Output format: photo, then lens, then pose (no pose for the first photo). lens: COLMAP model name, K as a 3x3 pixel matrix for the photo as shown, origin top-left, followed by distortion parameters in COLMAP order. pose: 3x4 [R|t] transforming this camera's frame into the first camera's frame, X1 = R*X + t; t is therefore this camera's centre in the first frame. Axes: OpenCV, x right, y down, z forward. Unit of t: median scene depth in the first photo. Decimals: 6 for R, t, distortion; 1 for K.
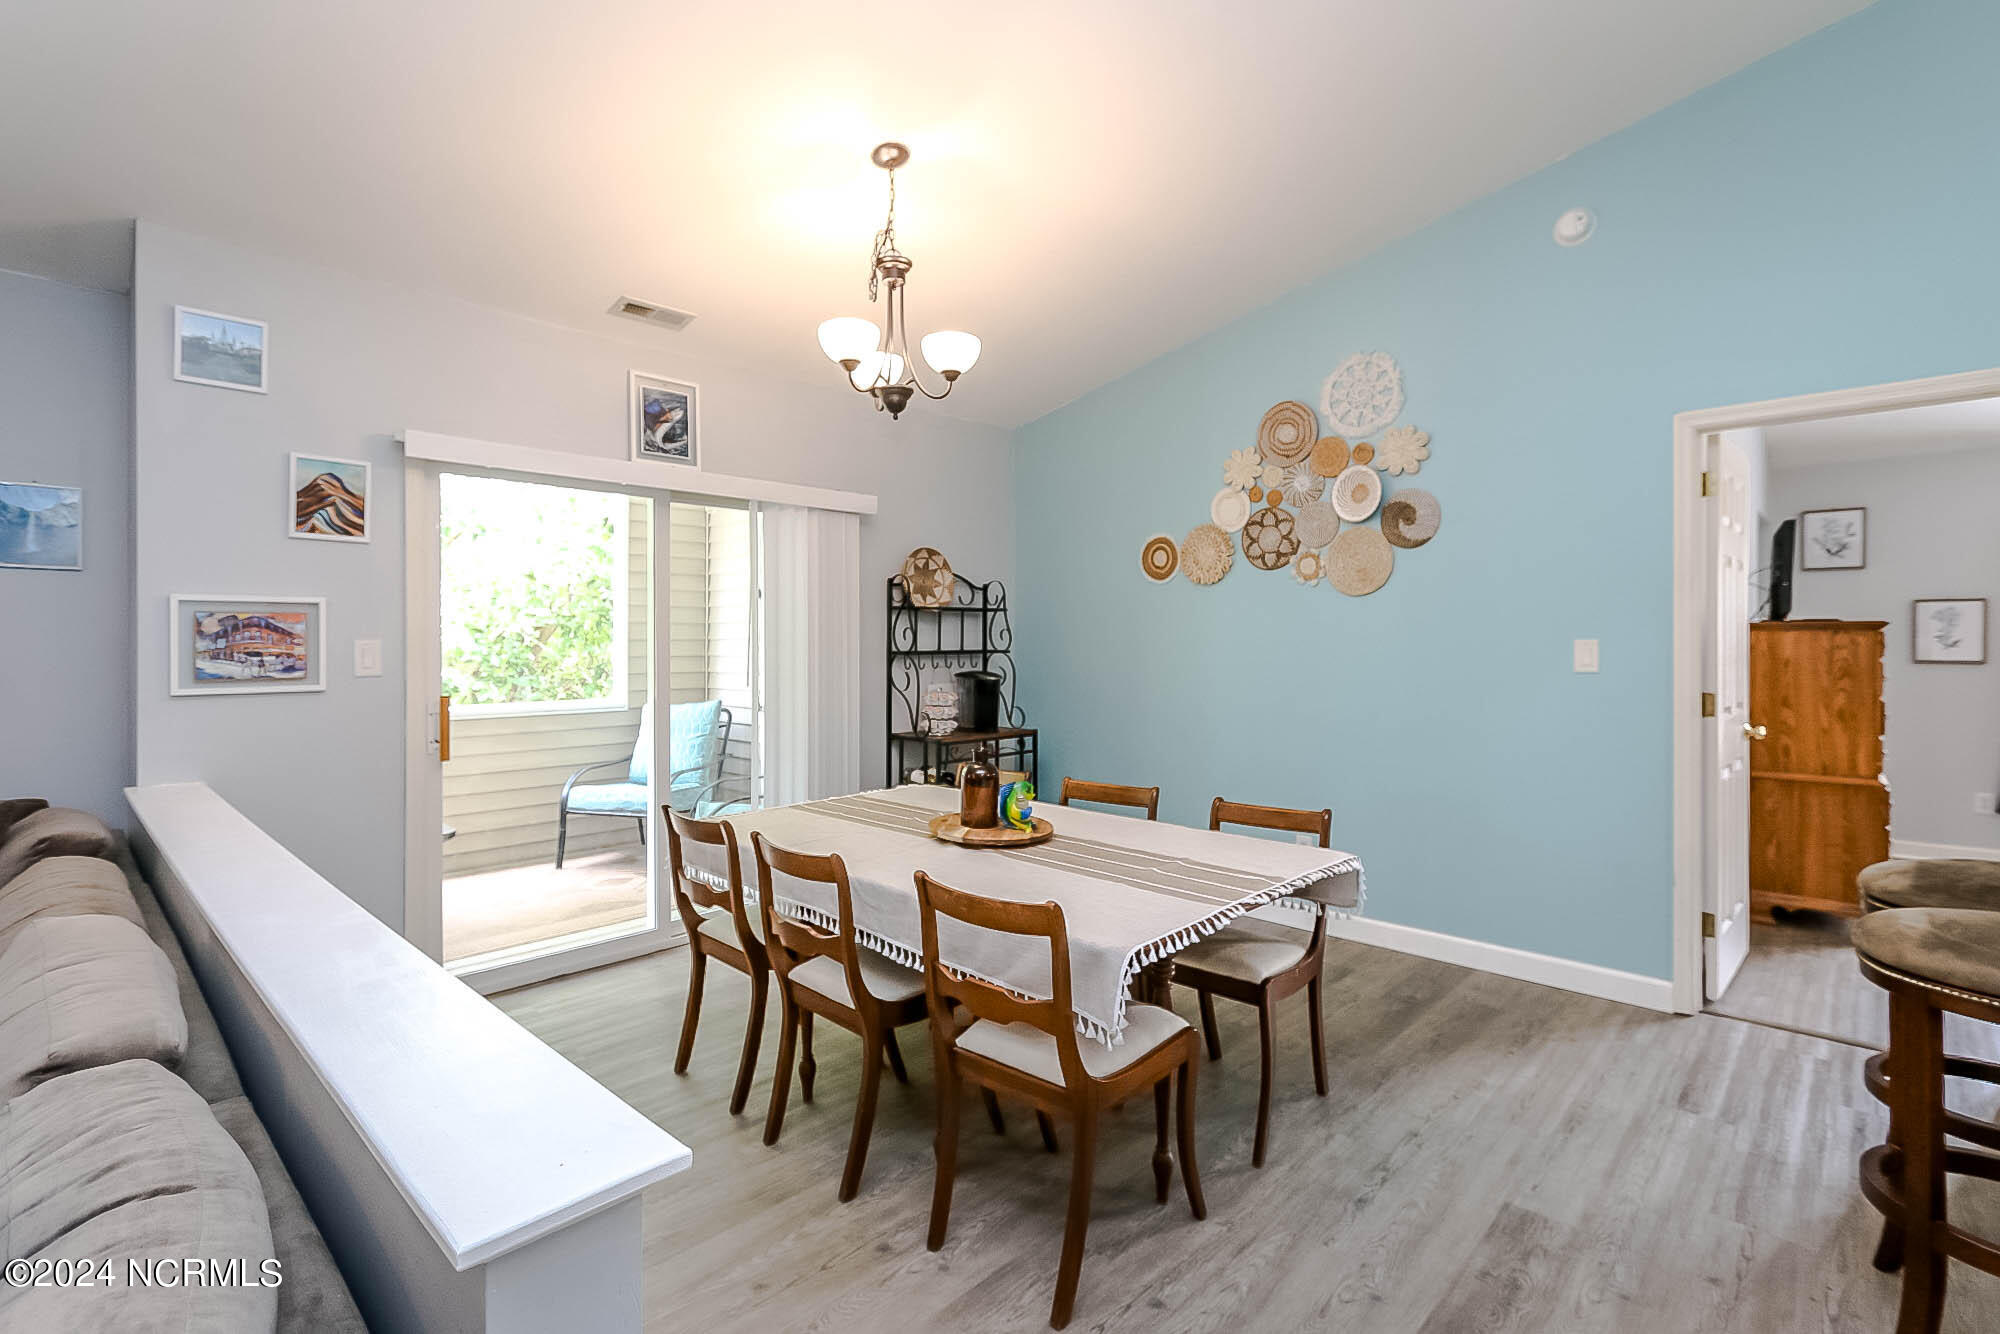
lens RADIAL K [[940.8, 0, 1002.3], [0, 940.8, 643.3], [0, 0, 1]] dist [-0.000836, 0.001912]
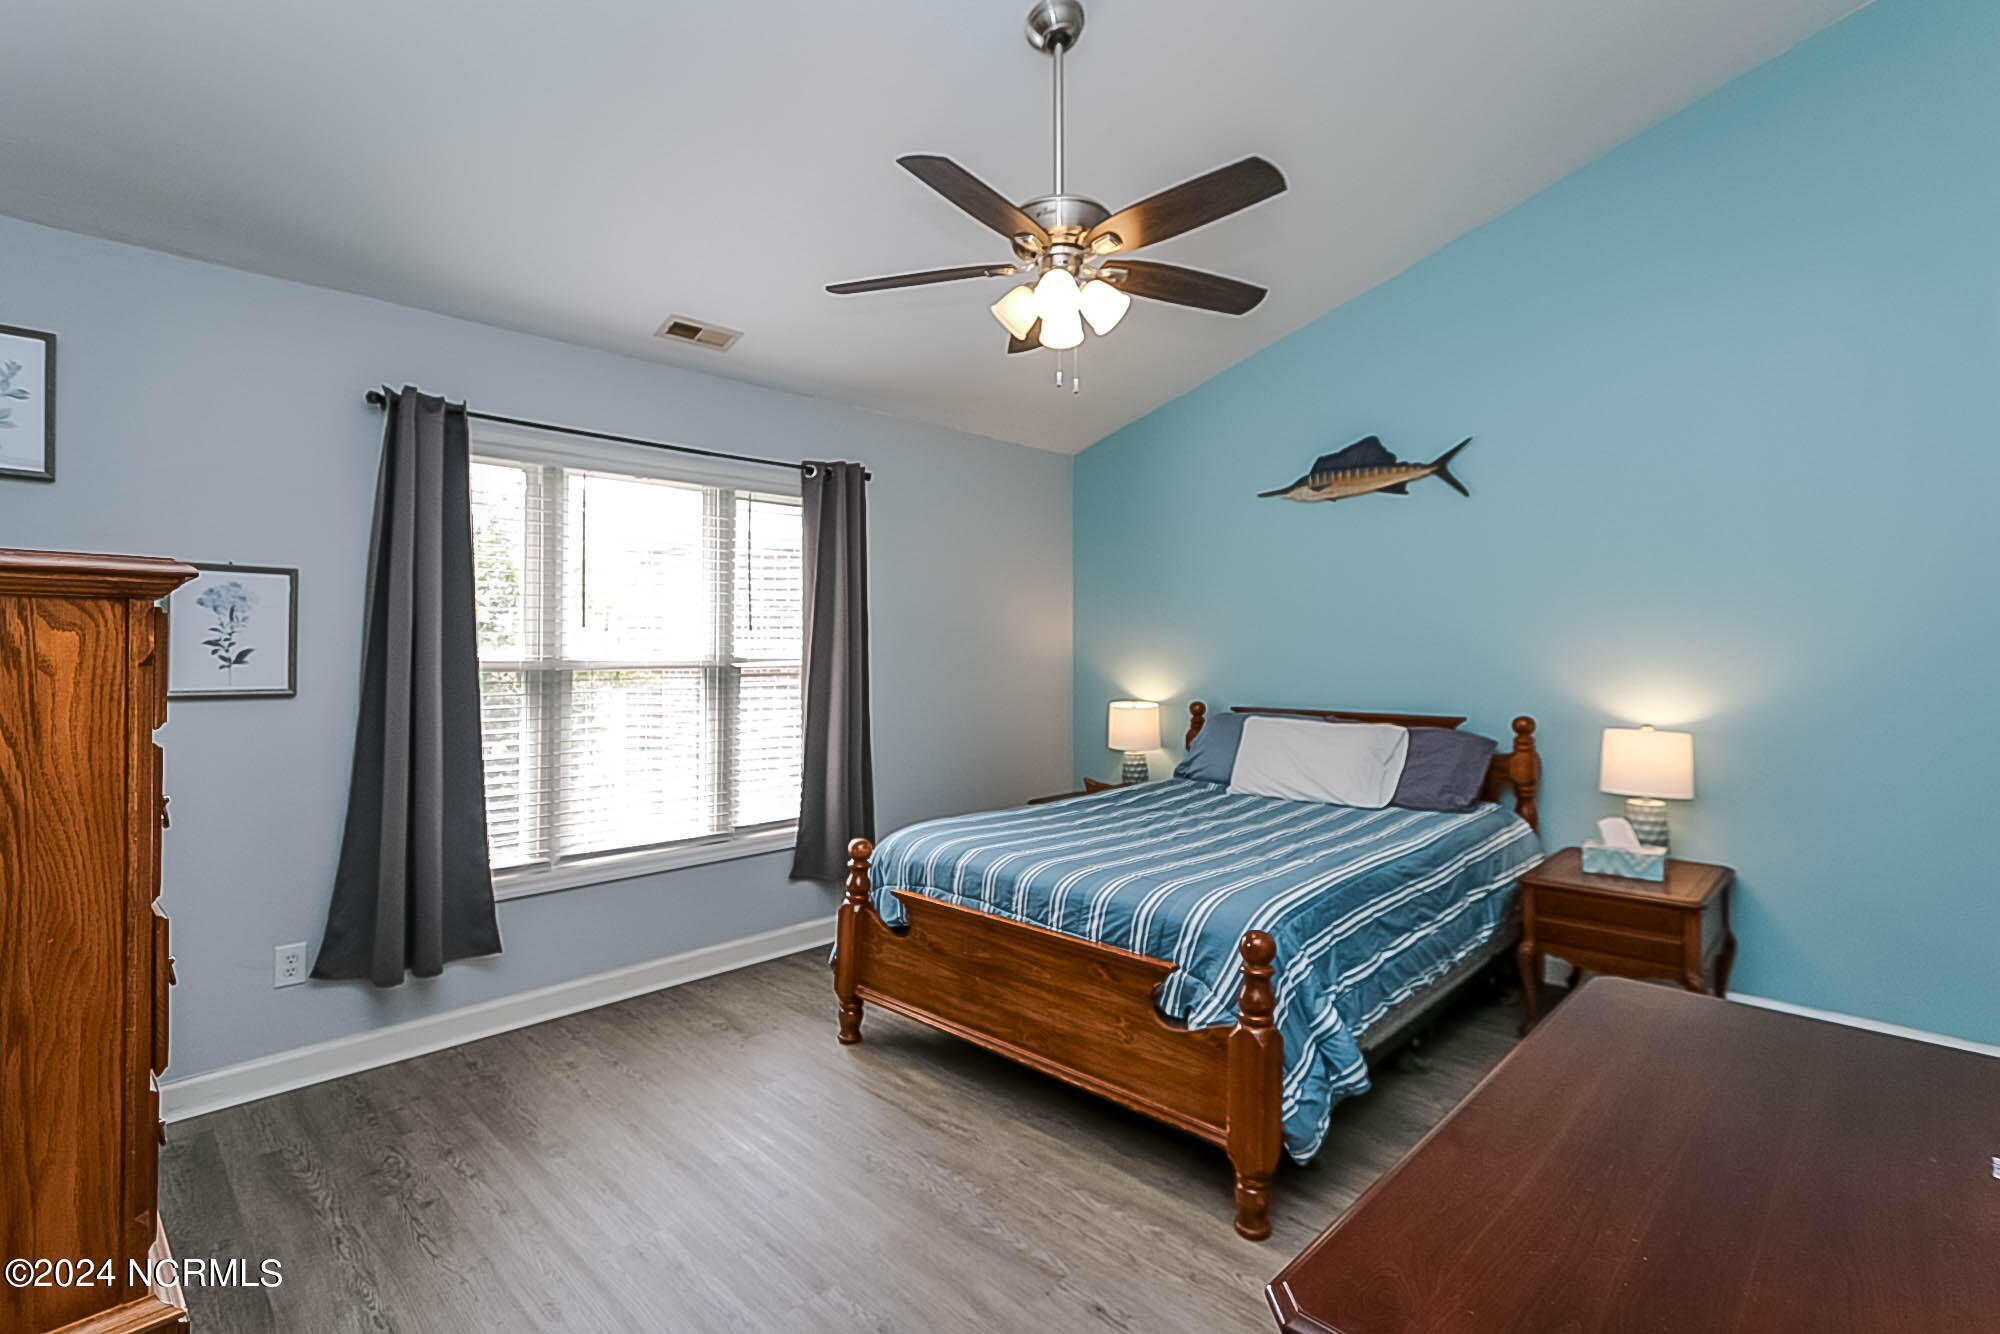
lens RADIAL K [[911.0, 0, 992.2], [0, 911.0, 655.5], [0, 0, 1]] dist [-0.001034, 0.000616]
pose [[0.016466, -0.000294, 0.999864, 0.992344], [-0.003748, 0.999993, 0.000356, -0.003713], [-0.999857, -0.003753, 0.016465, 1.099610]]
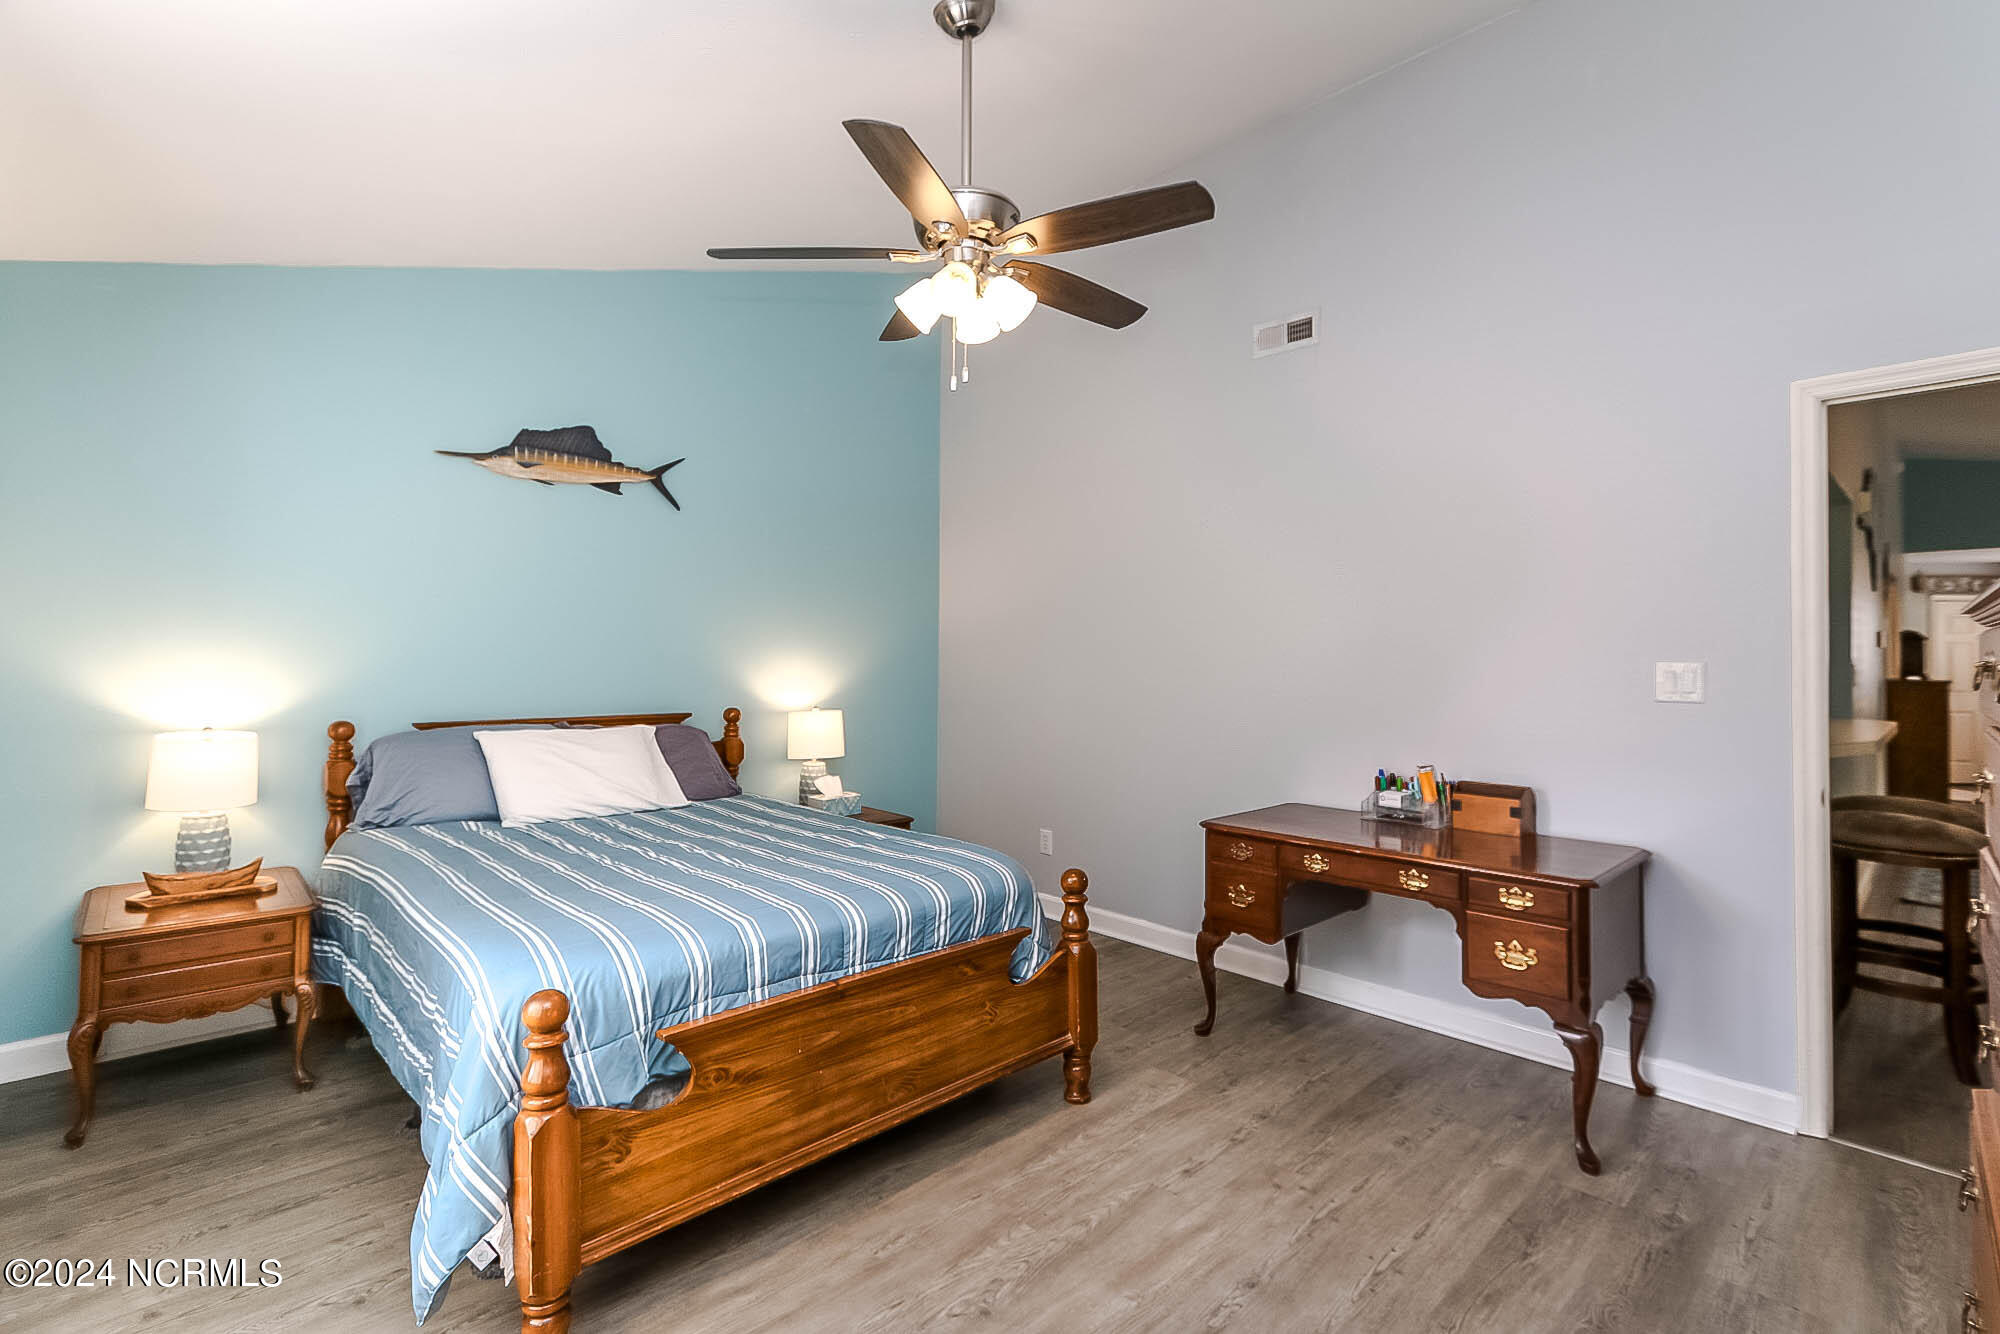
lens RADIAL K [[911.0, 0, 992.2], [0, 911.0, 655.5], [0, 0, 1]] dist [-0.001034, 0.000616]
pose [[-0.997938, -0.001089, 0.064171, 2.116852], [-0.001398, 0.999988, -0.004764, 0.000468], [-0.064165, -0.004844, -0.997928, 2.217065]]
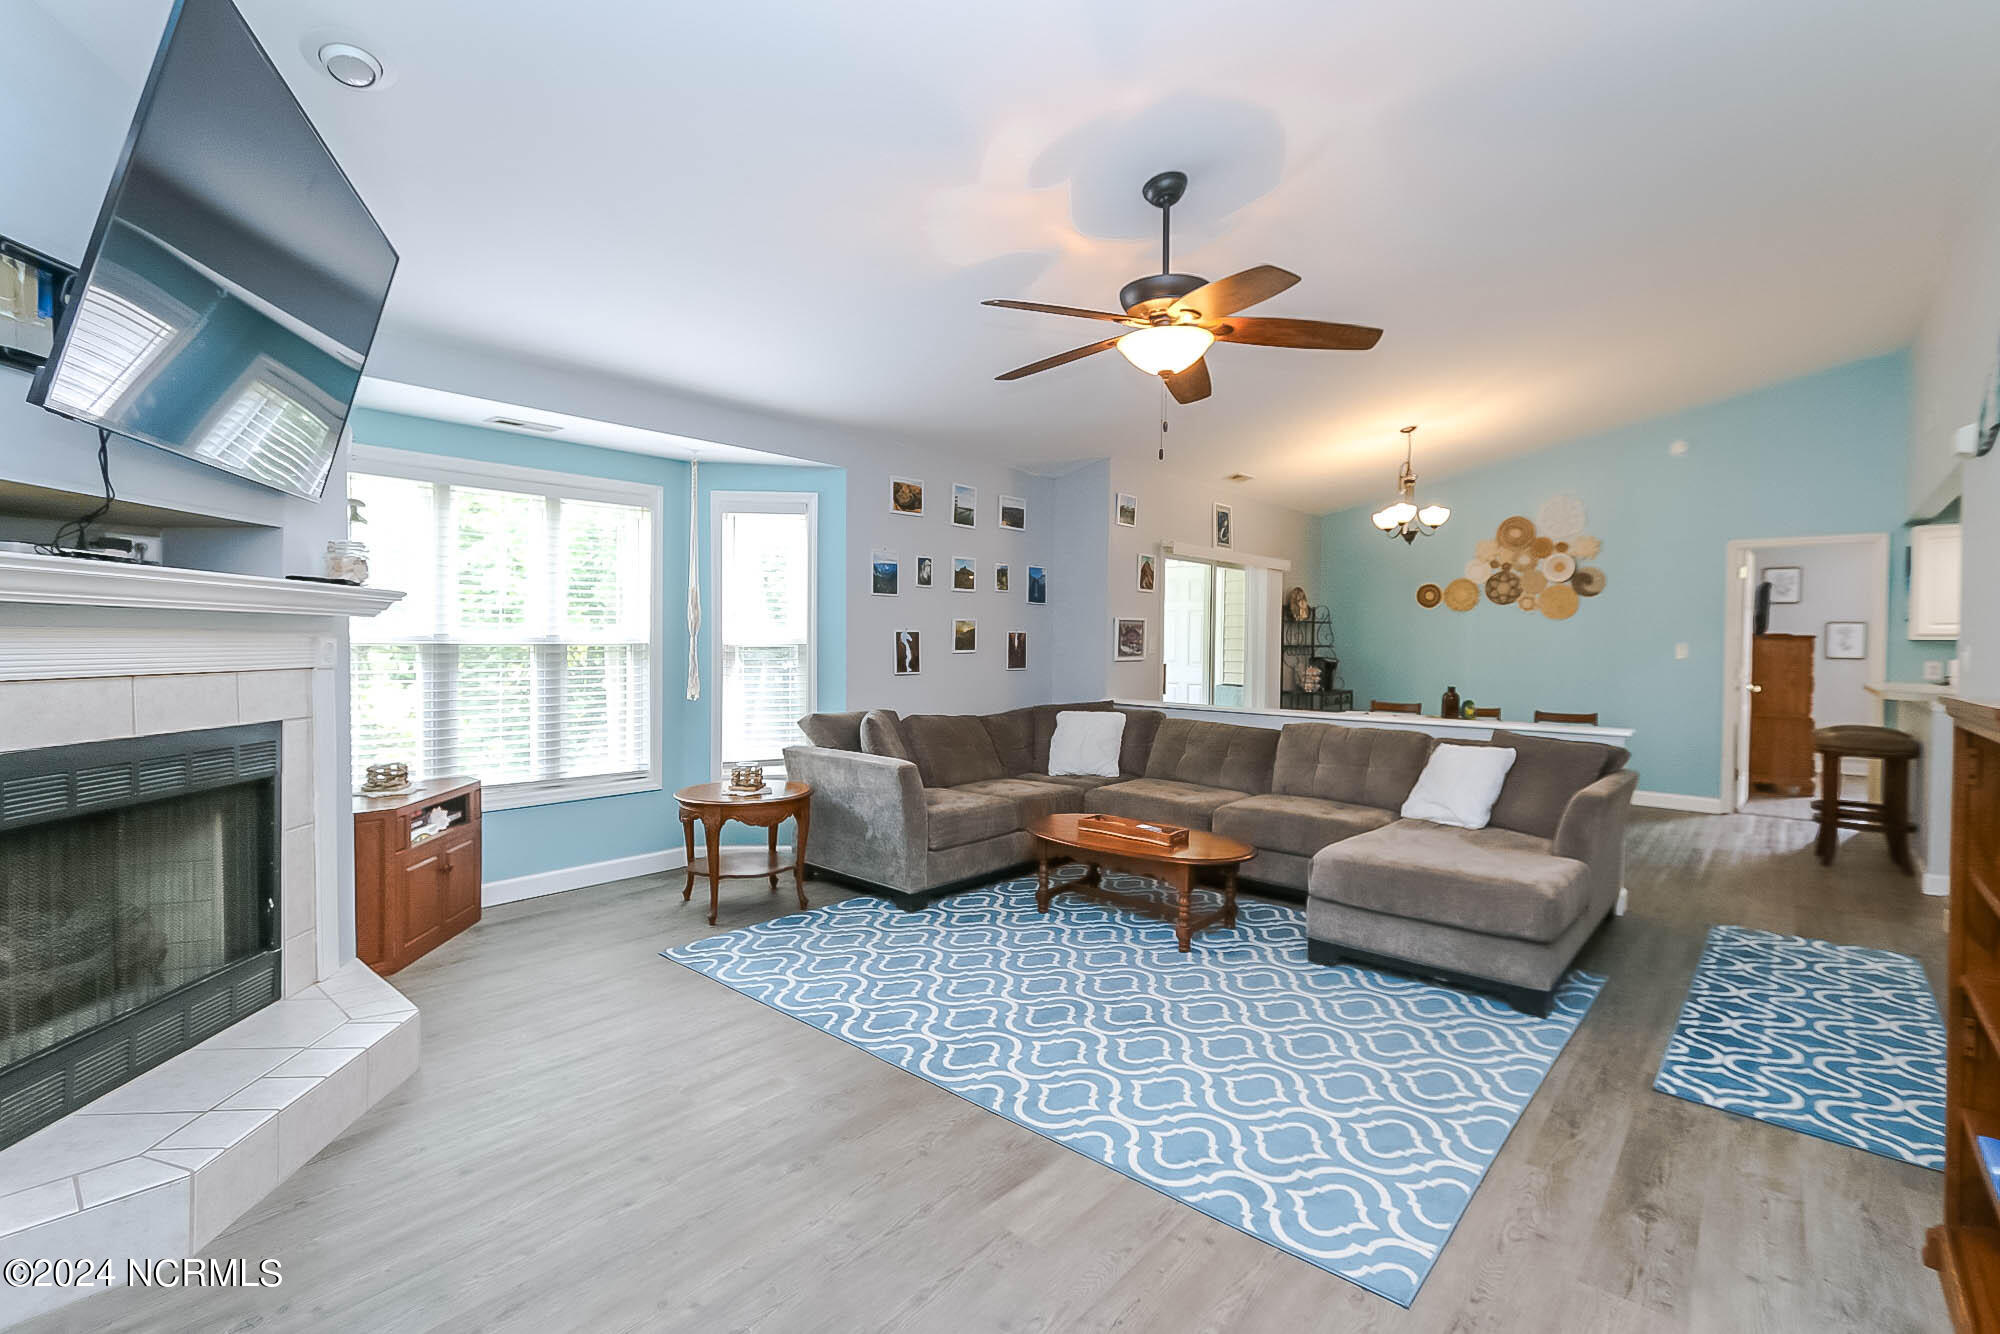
lens RADIAL K [[911.0, 0, 992.2], [0, 911.0, 655.5], [0, 0, 1]] dist [-0.001034, 0.000616]
pose [[0.999263, 0.012167, 0.036407, -1.178100], [-0.012938, 0.999695, 0.021024, -0.000438], [-0.036140, -0.021479, 0.999116, -1.165584]]
